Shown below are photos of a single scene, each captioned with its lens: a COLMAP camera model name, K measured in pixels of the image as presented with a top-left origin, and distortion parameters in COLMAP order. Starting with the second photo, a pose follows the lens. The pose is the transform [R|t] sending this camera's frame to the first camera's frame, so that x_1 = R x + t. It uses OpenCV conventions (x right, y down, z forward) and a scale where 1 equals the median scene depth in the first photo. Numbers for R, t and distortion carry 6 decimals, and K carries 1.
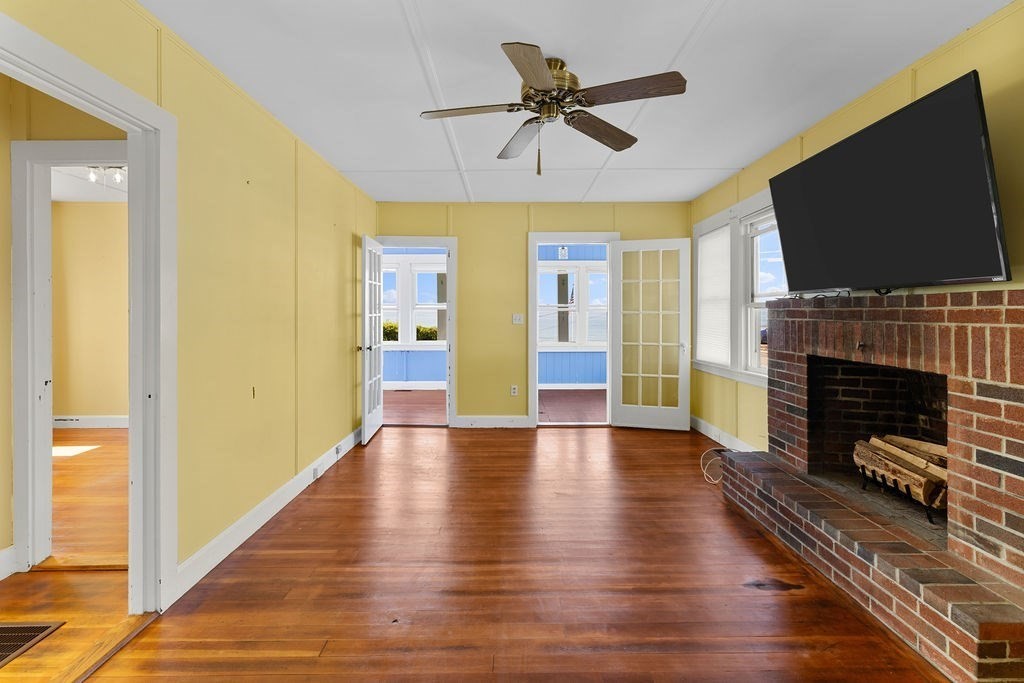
lens RADIAL K [[444.7, 0, 511.4], [0, 444.7, 310.3], [0, 0, 1]] dist [0.002576, -0.000281]
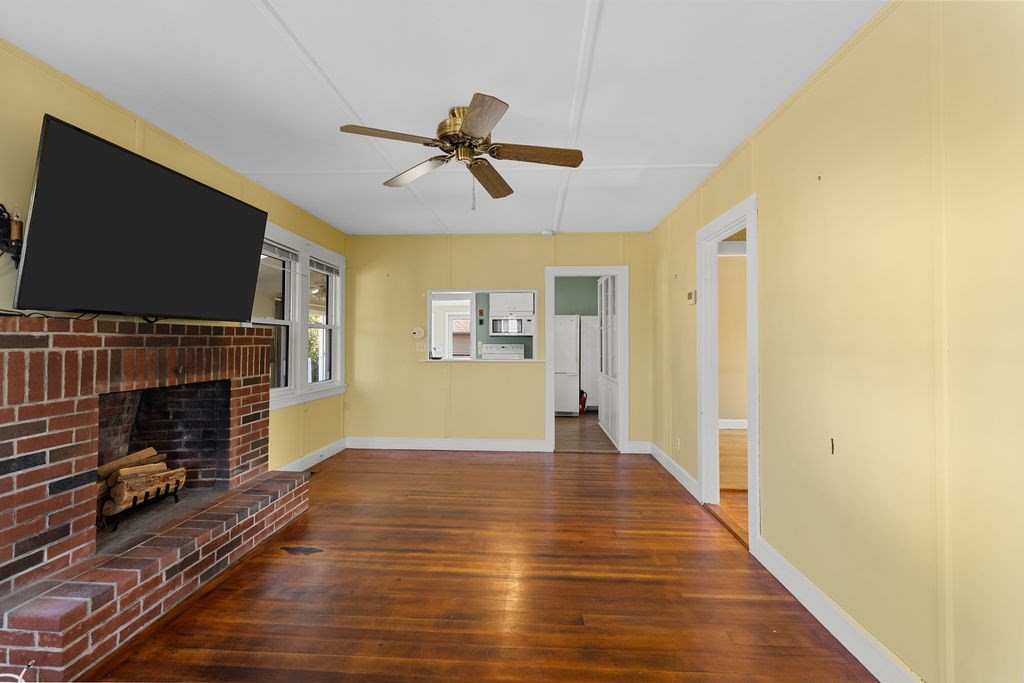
lens RADIAL K [[444.7, 0, 510.8], [0, 444.7, 338.8], [0, 0, 1]] dist [0.002576, -0.000281]
pose [[-0.997562, -0.002078, 0.069749, -0.111645], [-0.002534, 0.999976, -0.006449, 0.010384], [-0.069734, -0.006610, -0.997544, 2.271460]]
